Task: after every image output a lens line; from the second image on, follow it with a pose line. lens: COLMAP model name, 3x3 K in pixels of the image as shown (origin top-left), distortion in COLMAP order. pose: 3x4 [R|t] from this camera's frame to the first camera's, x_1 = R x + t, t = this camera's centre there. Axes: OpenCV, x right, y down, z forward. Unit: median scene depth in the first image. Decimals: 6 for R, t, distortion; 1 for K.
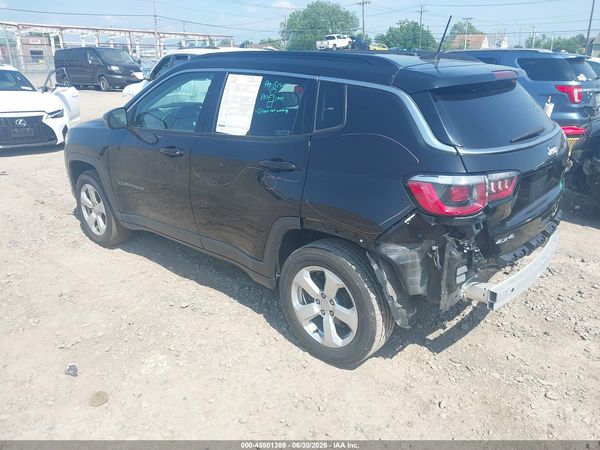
lens RADIAL K [[510.5, 0, 300.0], [0, 510.5, 206.3], [0, 0, 1]] dist [0.010764, -0.010128]
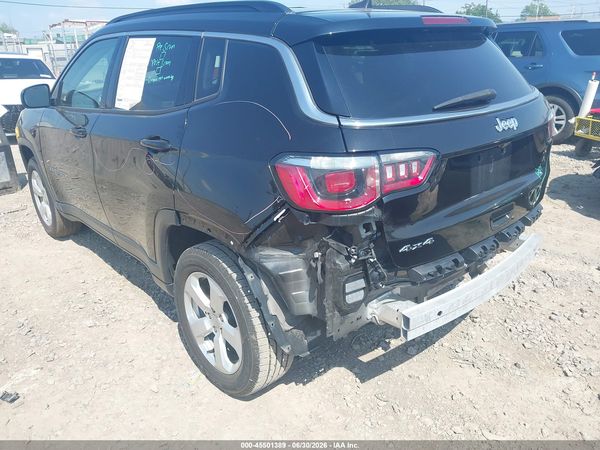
lens RADIAL K [[505.8, 0, 299.9], [0, 505.8, 210.9], [0, 0, 1]] dist [0.004422, -0.008426]
pose [[0.991686, 0.014709, -0.127841, 0.303247], [-0.011171, 0.999536, 0.028350, -0.002537], [0.128198, -0.026686, 0.991389, 0.250153]]
